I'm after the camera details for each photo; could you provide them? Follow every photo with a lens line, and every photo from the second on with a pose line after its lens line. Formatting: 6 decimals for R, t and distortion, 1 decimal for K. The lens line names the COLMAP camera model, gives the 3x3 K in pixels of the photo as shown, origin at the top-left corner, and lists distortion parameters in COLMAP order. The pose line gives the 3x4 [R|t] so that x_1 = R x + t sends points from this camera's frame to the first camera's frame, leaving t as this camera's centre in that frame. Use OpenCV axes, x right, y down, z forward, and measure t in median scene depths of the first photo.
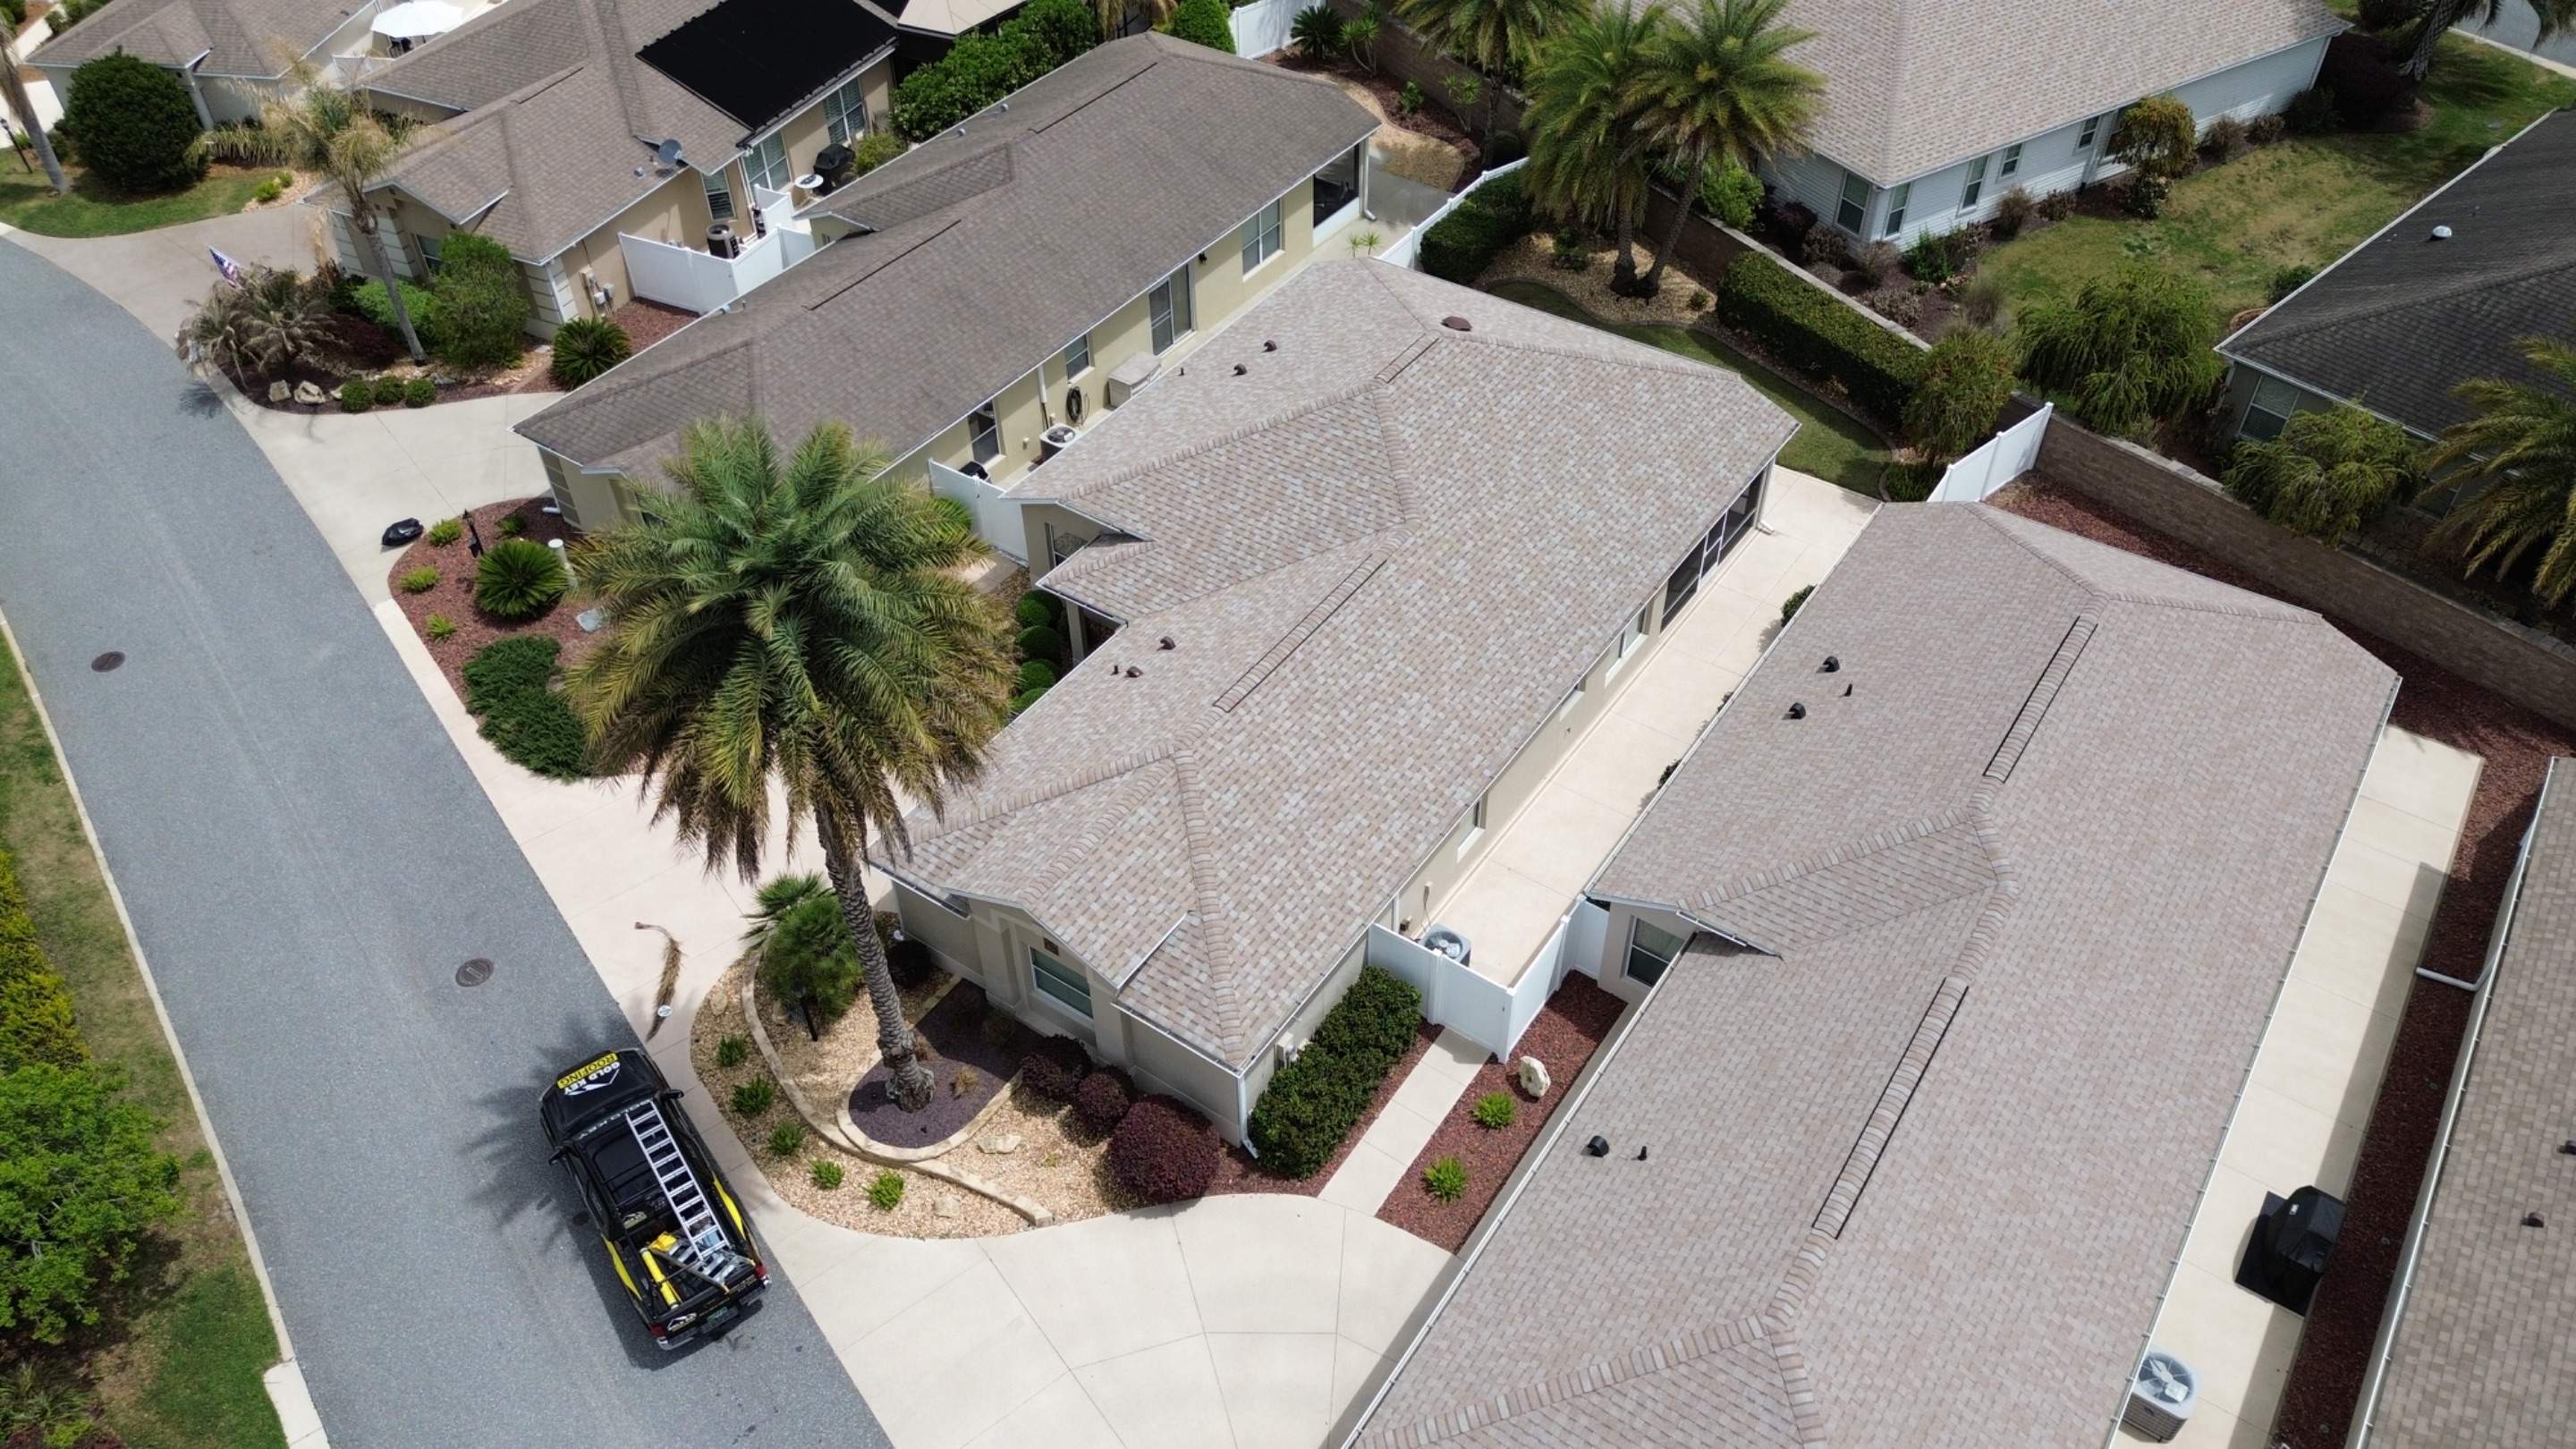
lens RADIAL K [[1820.6, 0, 1279.7], [0, 1820.6, 726.9], [0, 0, 1]] dist [0.077419, -0.085241]
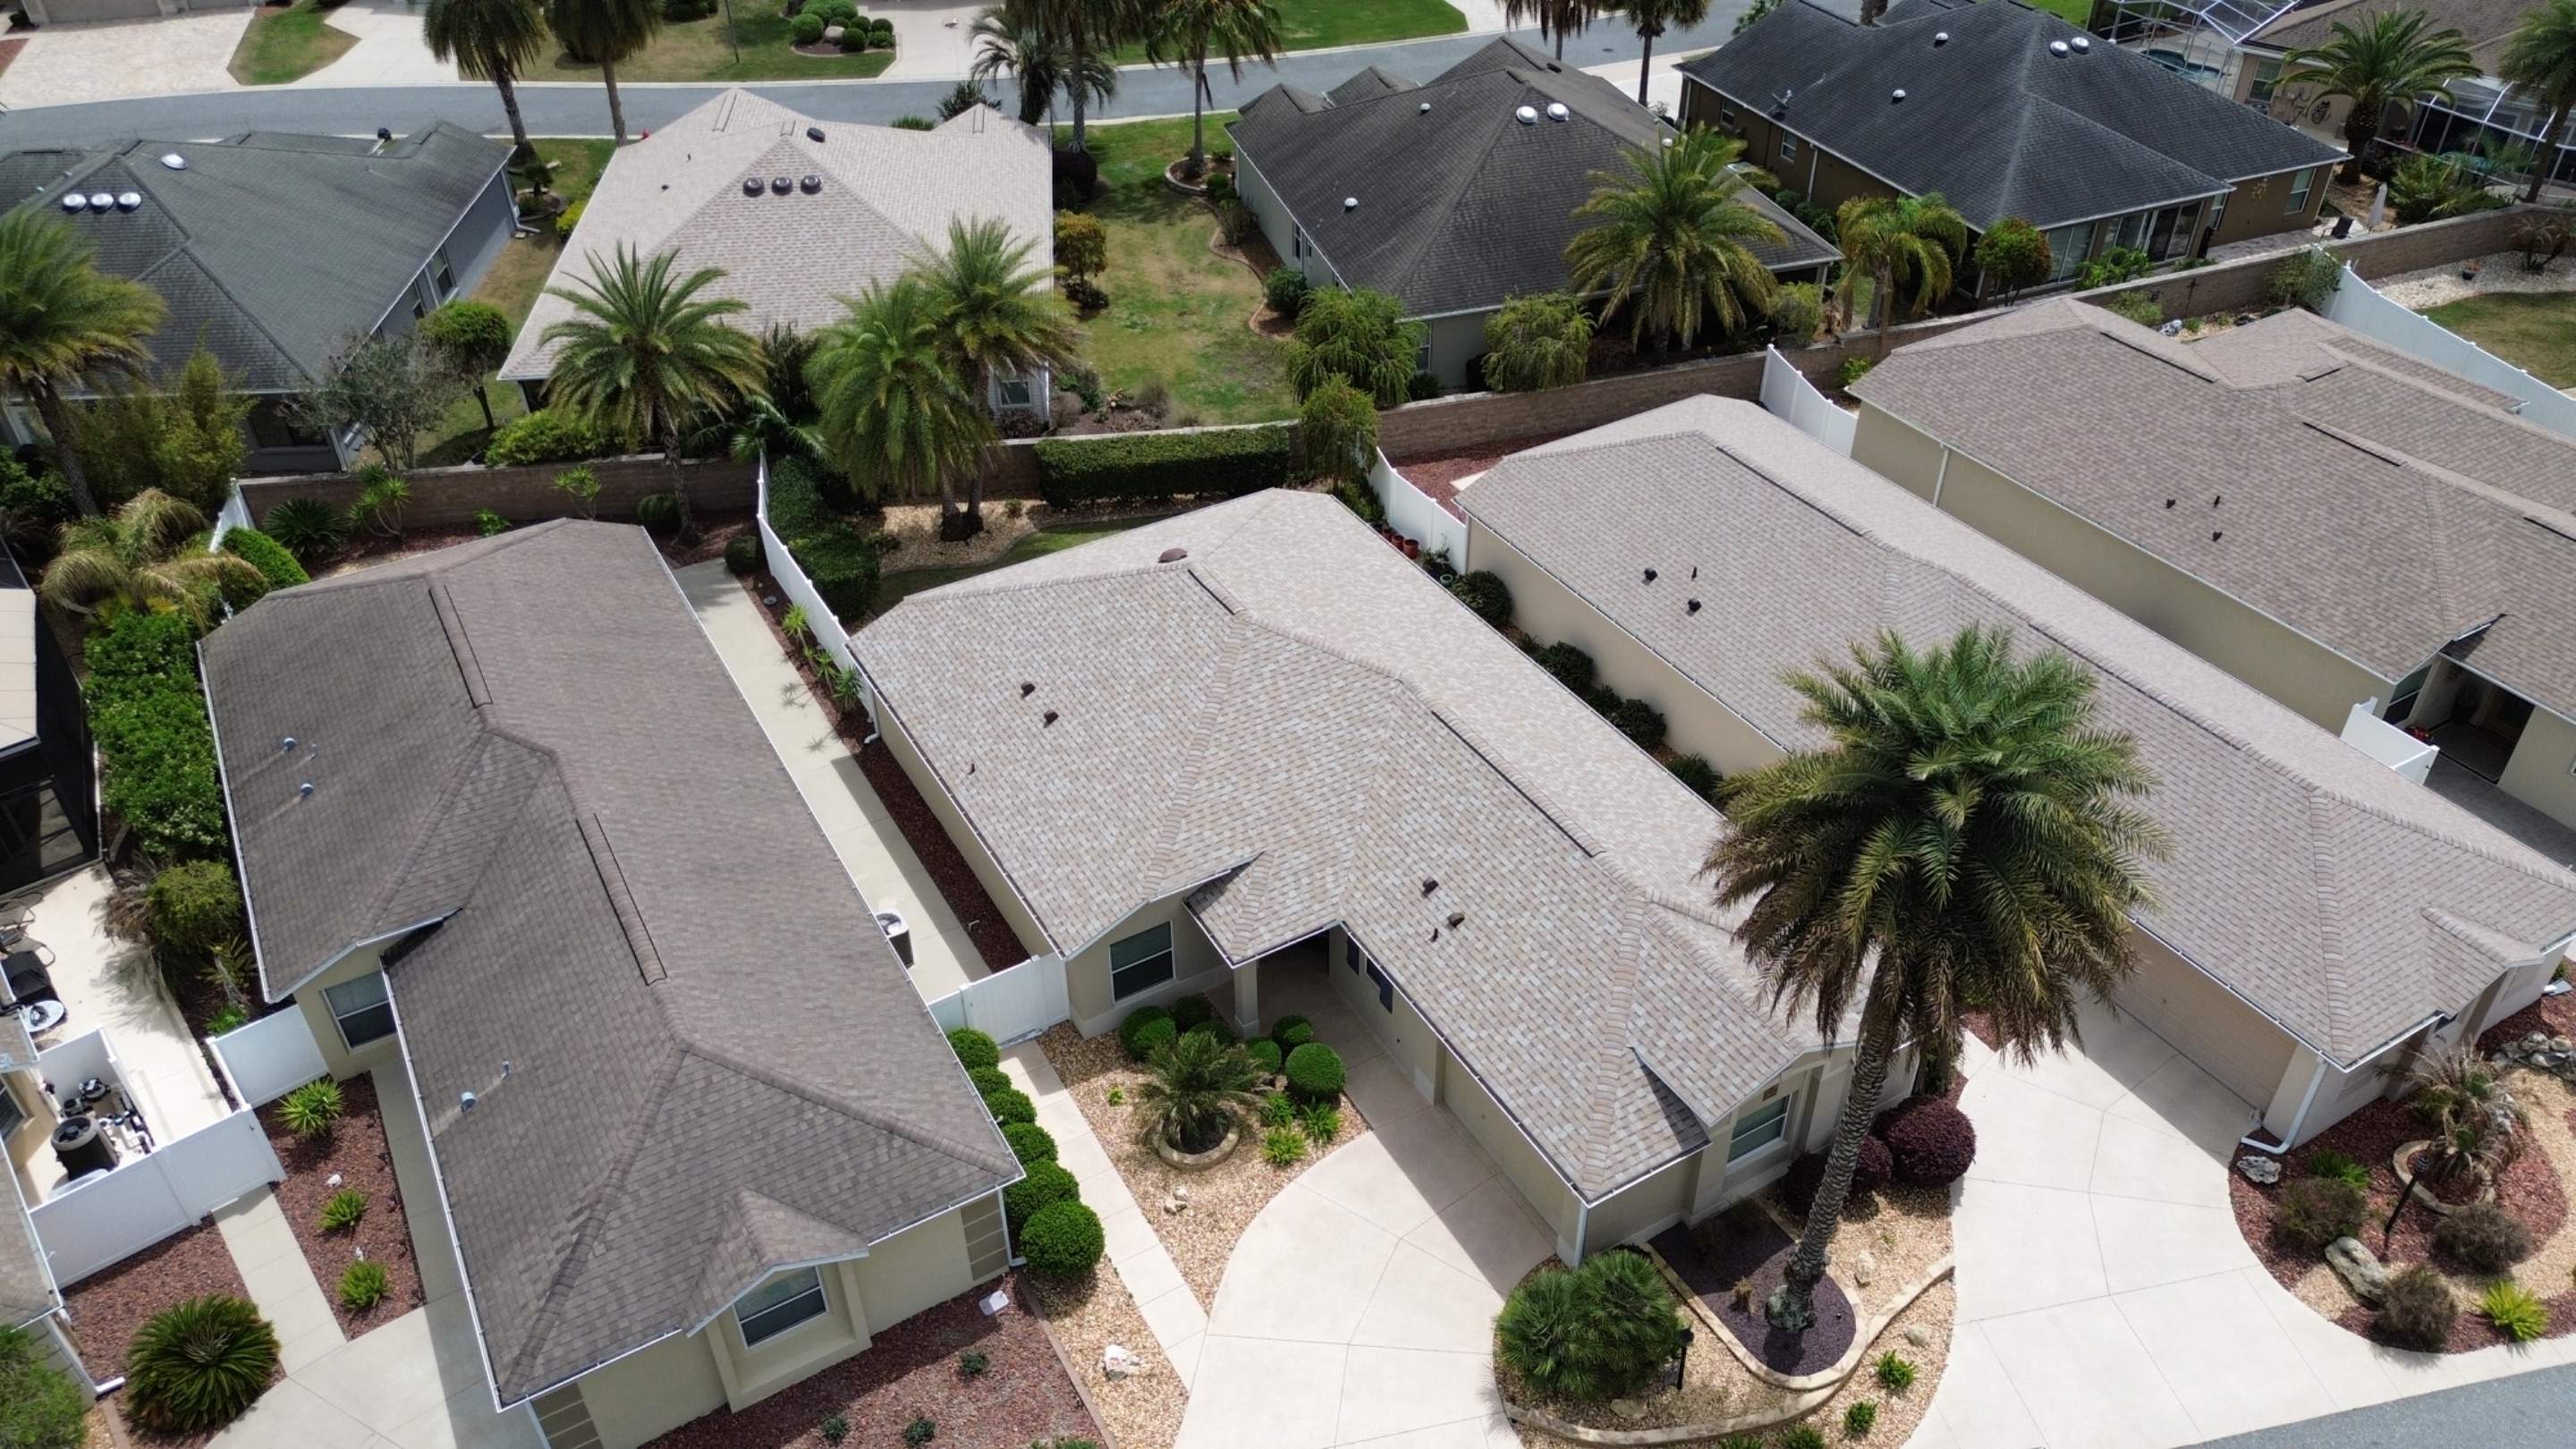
lens RADIAL K [[1820.6, 0, 1279.7], [0, 1820.6, 726.9], [0, 0, 1]] dist [0.077419, -0.085241]
pose [[0.427326, -0.539219, 0.725696, -0.849583], [0.625589, 0.755842, 0.193240, -0.390492], [-0.652710, 0.371411, 0.660321, 0.412415]]
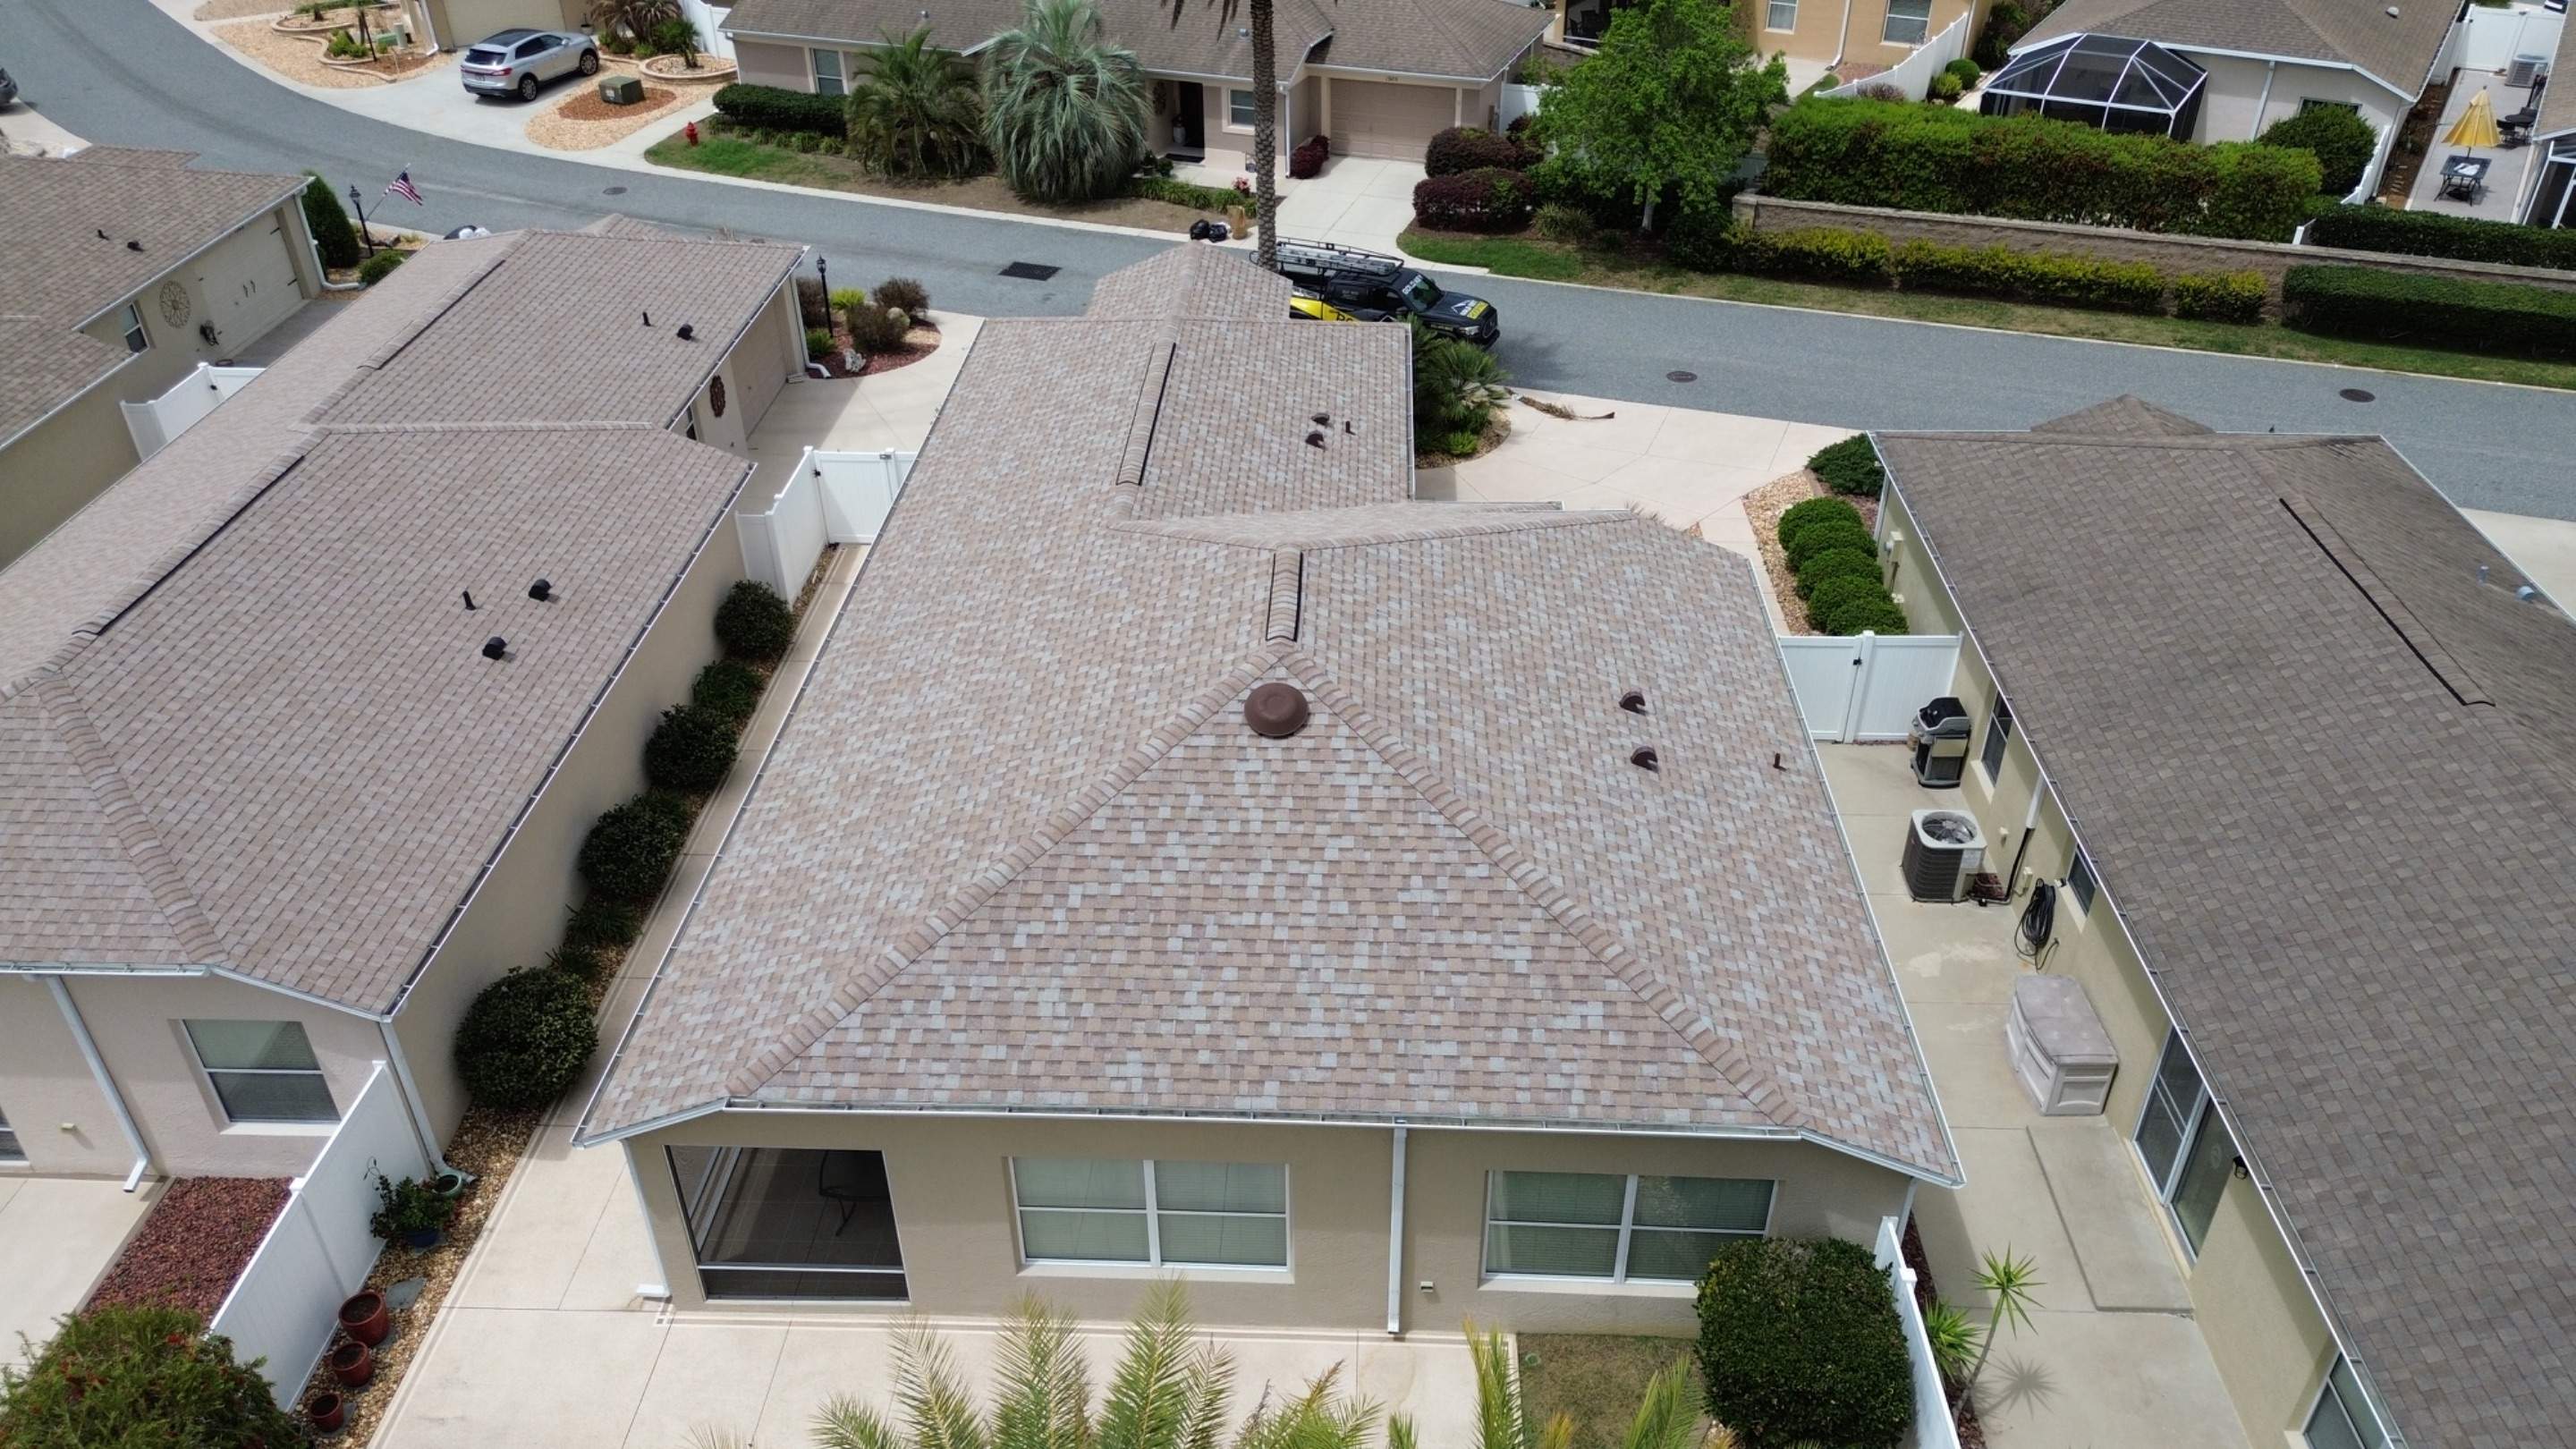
lens RADIAL K [[1842.3, 0, 1282.7], [0, 1842.3, 694.2], [0, 0, 1]] dist [0.090459, -0.103954]
pose [[-0.847687, 0.305448, -0.433737, 0.393875], [-0.346187, 0.301016, 0.888563, -0.843537], [0.401971, 0.903378, -0.149425, 1.361878]]
